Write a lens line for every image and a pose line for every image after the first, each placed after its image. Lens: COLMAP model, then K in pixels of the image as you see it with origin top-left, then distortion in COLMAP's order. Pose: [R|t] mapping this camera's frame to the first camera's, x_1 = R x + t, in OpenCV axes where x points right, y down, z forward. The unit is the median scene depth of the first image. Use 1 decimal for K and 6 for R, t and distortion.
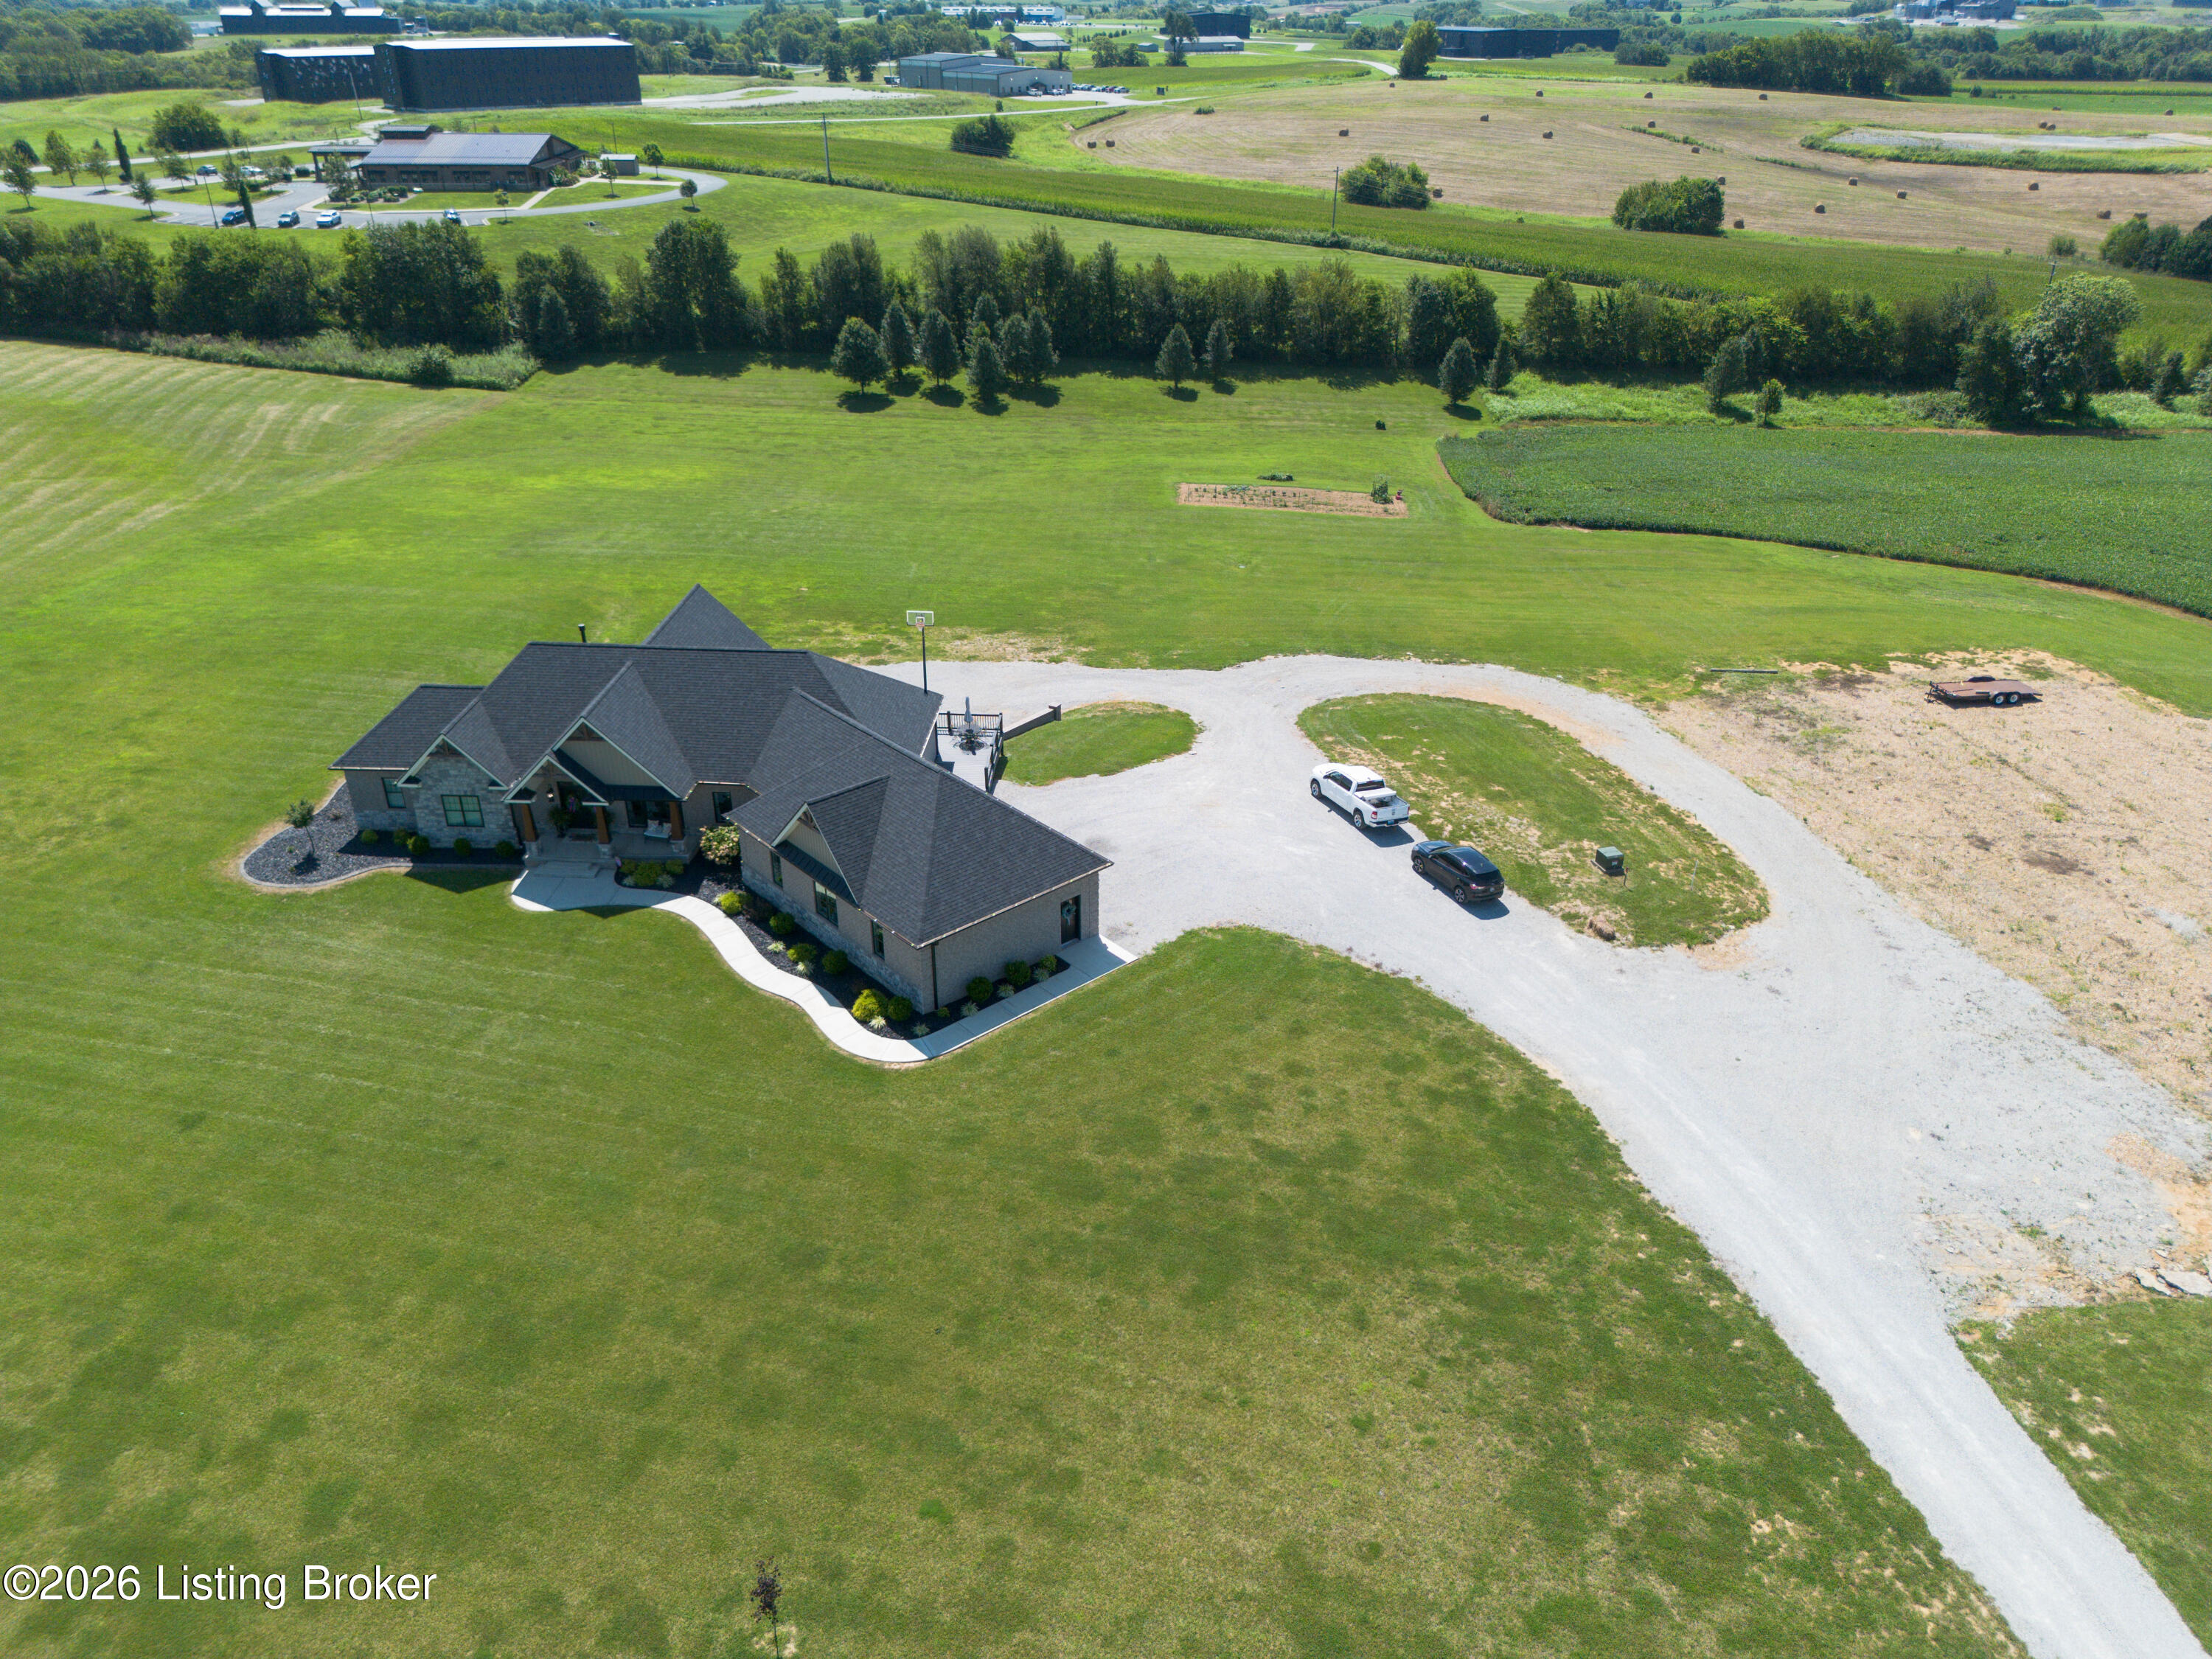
lens RADIAL K [[1548.8, 0, 1105.7], [0, 1548.8, 812.7], [0, 0, 1]] dist [0.060005, -0.048189]
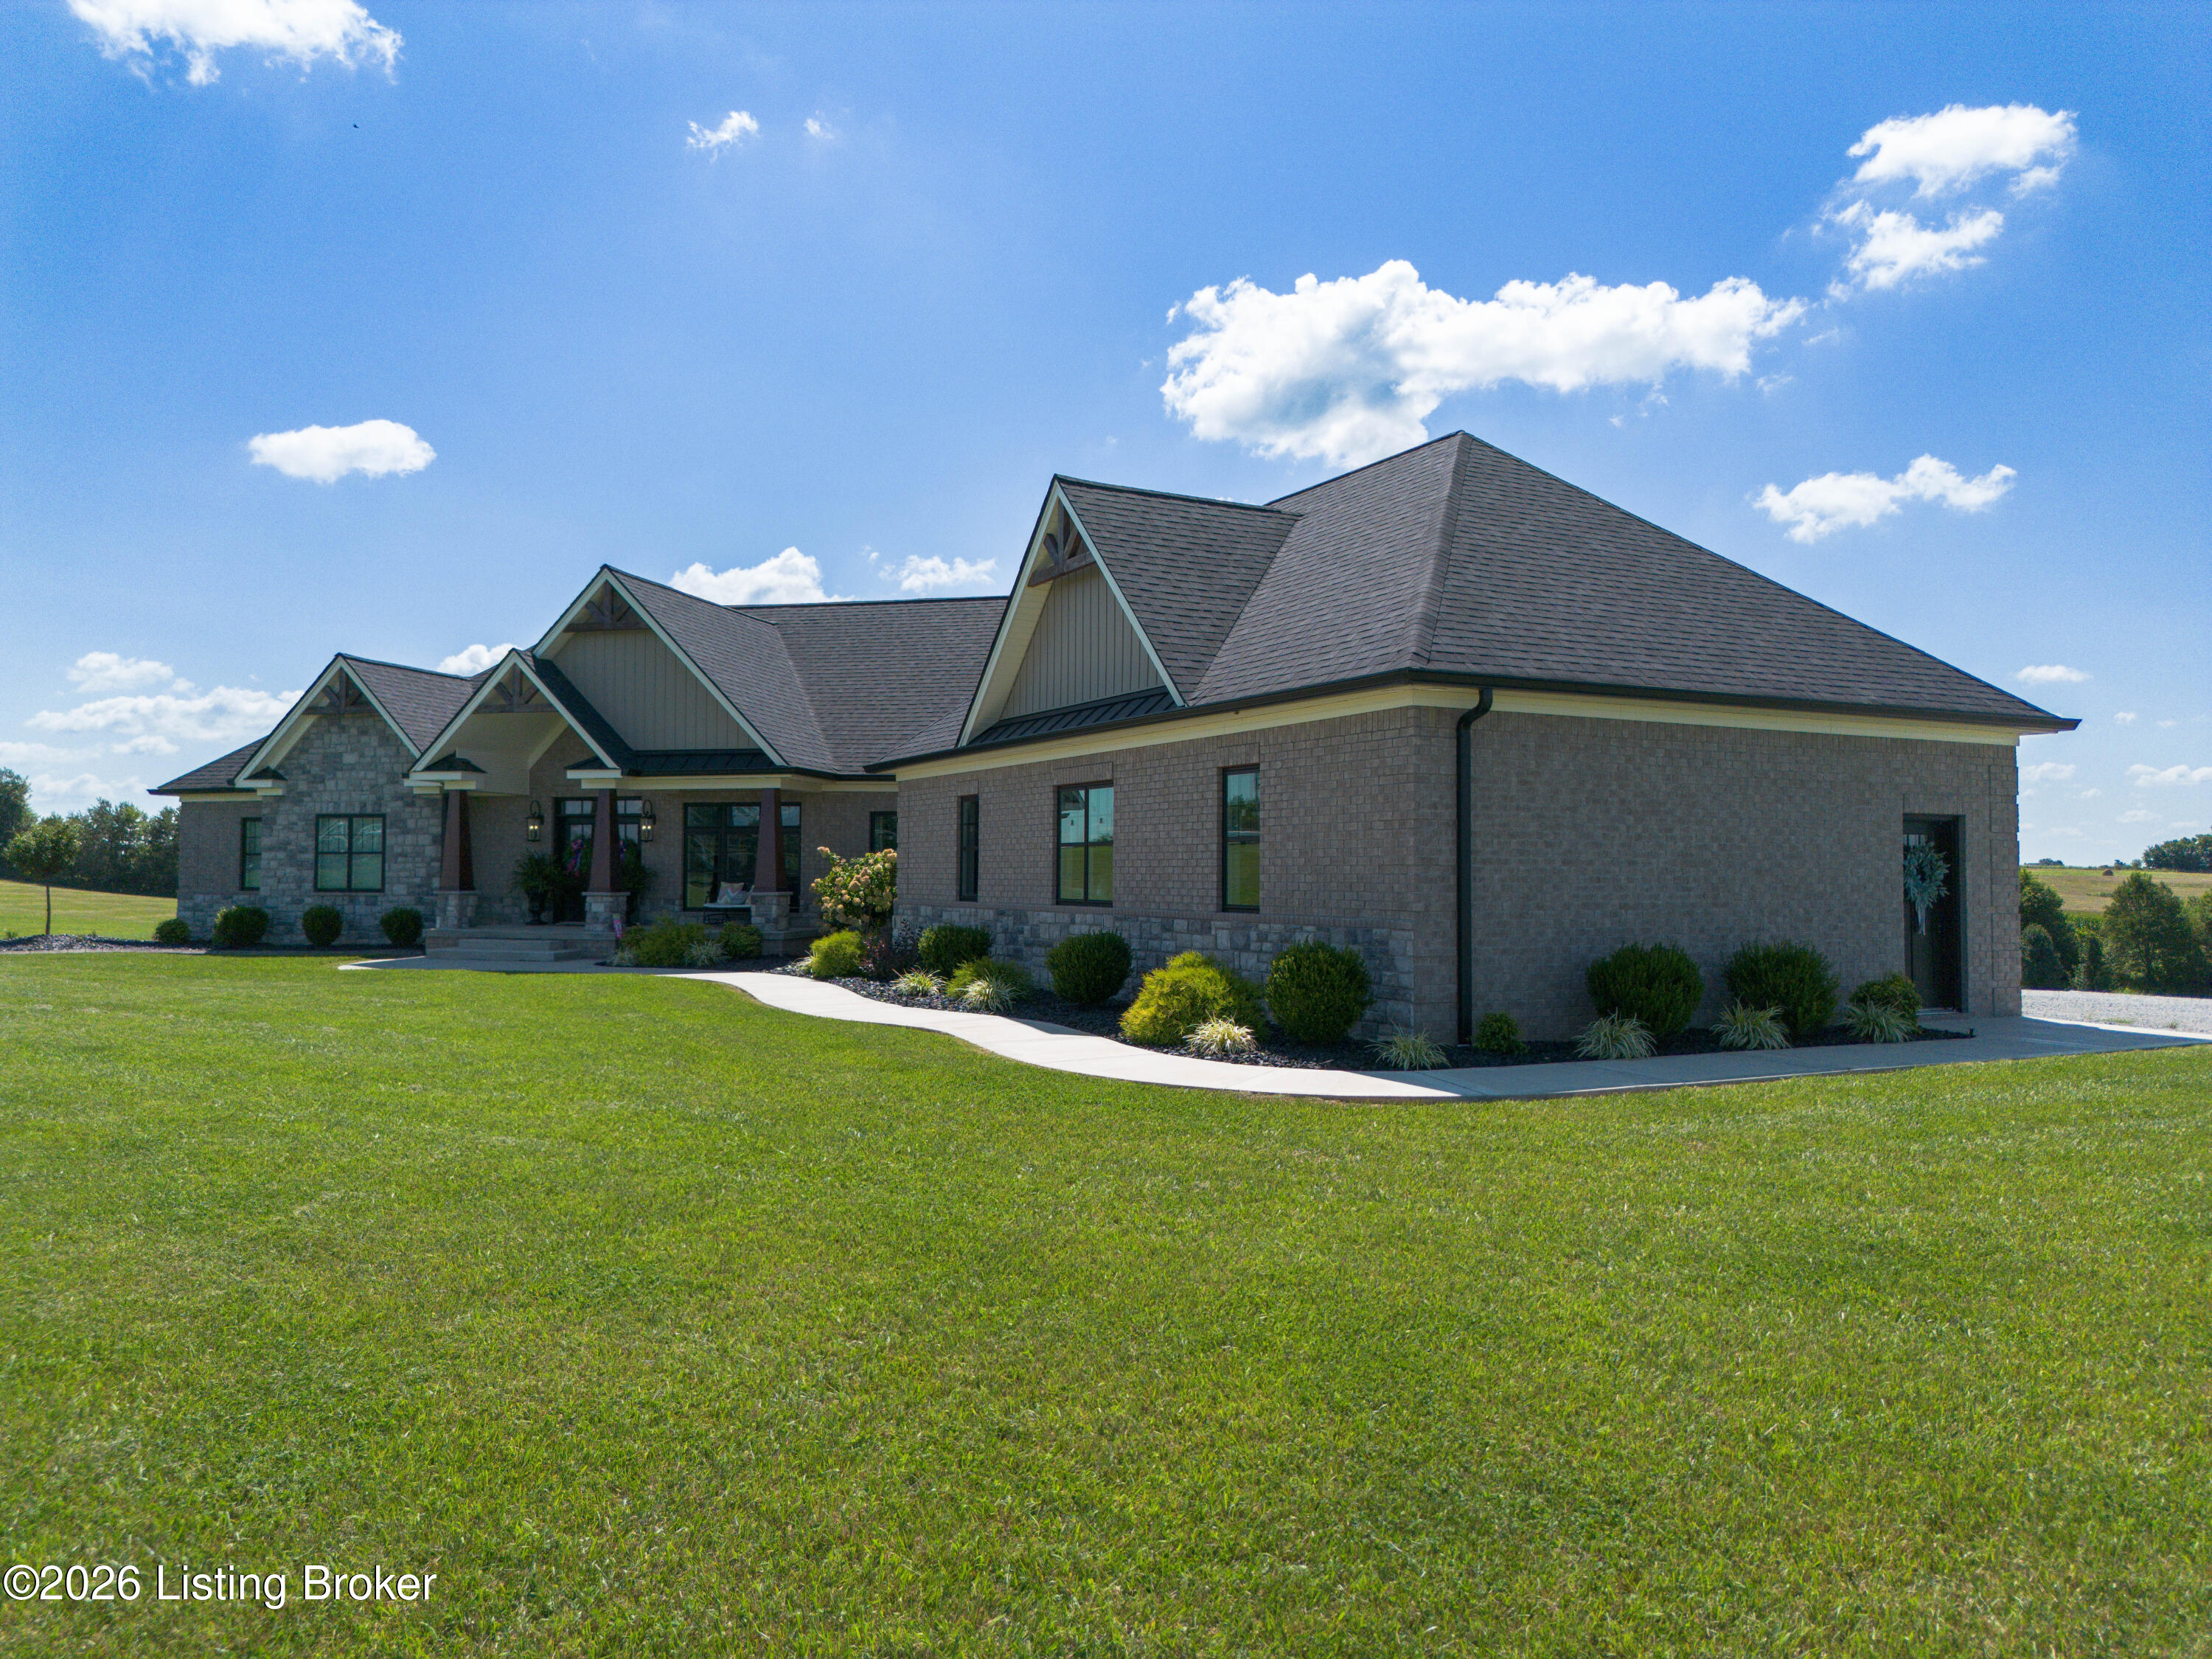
lens RADIAL K [[1548.8, 0, 1107.4], [0, 1548.8, 825.7], [0, 0, 1]] dist [0.060005, -0.048189]
pose [[0.973360, -0.003920, -0.229248, -0.071825], [-0.109114, 0.871454, -0.478187, 0.145860], [0.201653, 0.490462, 0.847811, 0.511597]]
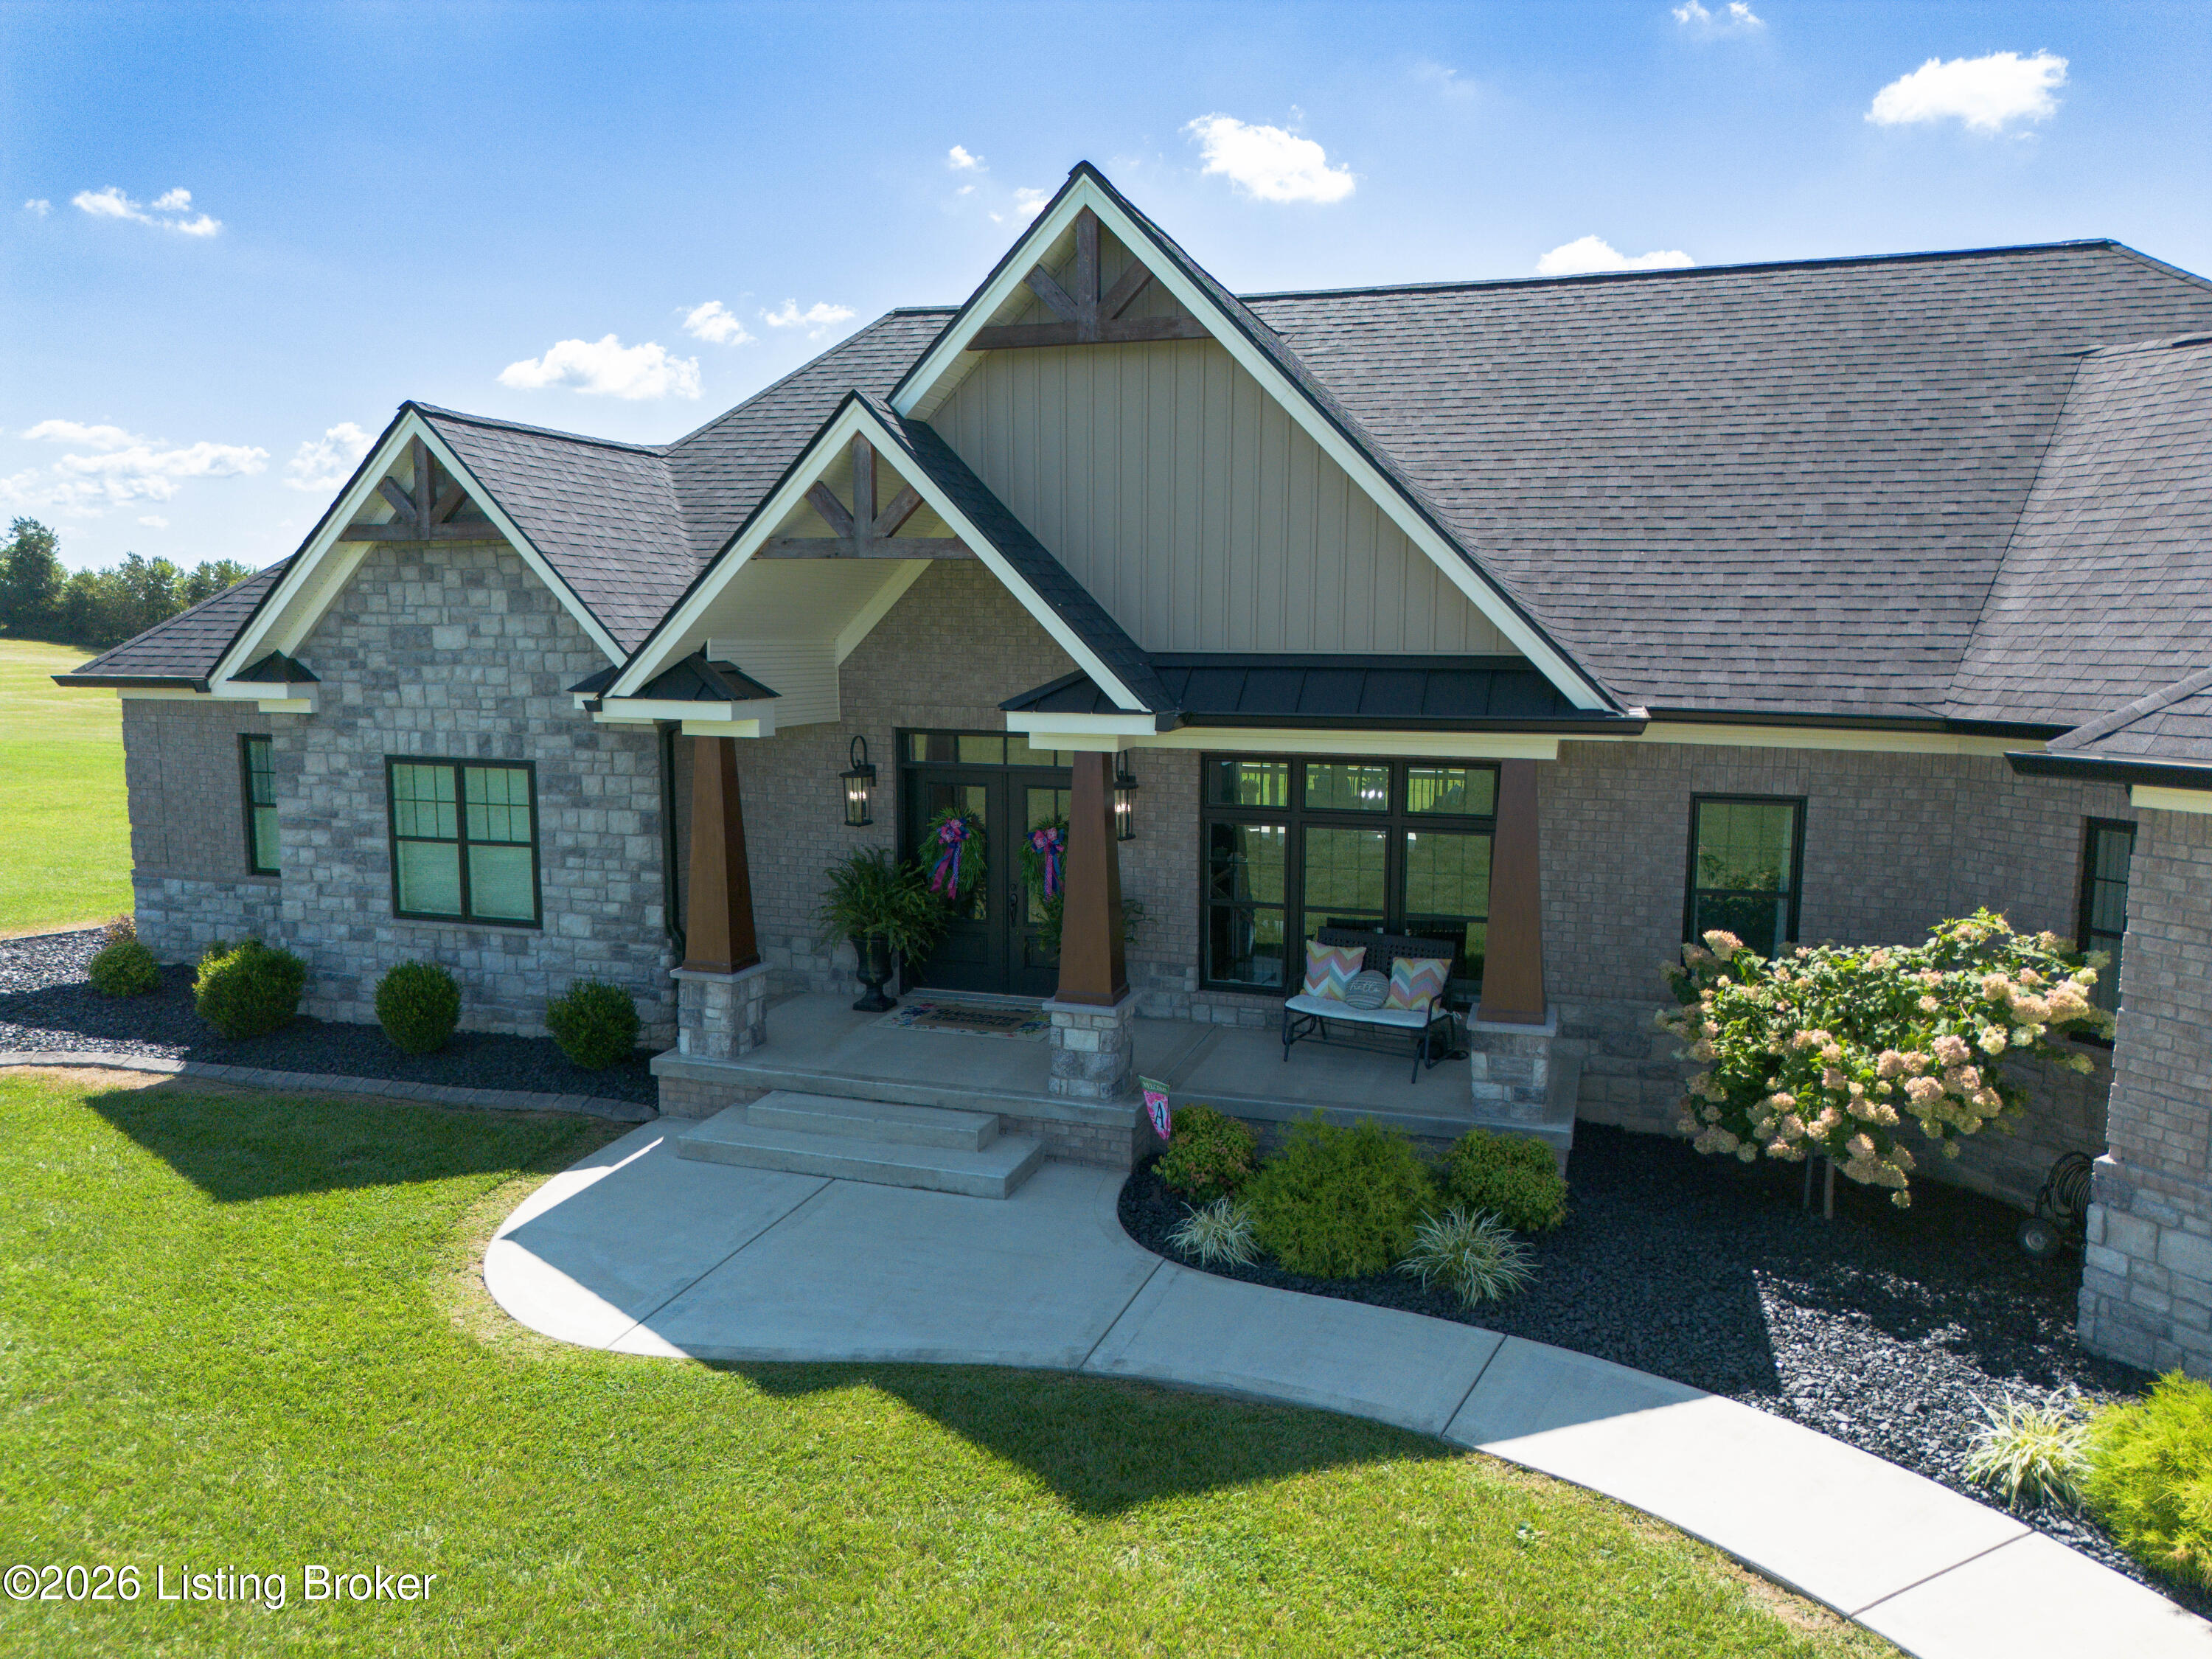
lens RADIAL K [[1548.8, 0, 1114.2], [0, 1548.8, 820.6], [0, 0, 1]] dist [0.060005, -0.048189]
pose [[0.967047, 0.035731, -0.252077, -0.212664], [-0.120289, 0.936748, -0.328684, 0.043650], [0.224388, 0.348175, 0.910178, 0.645467]]
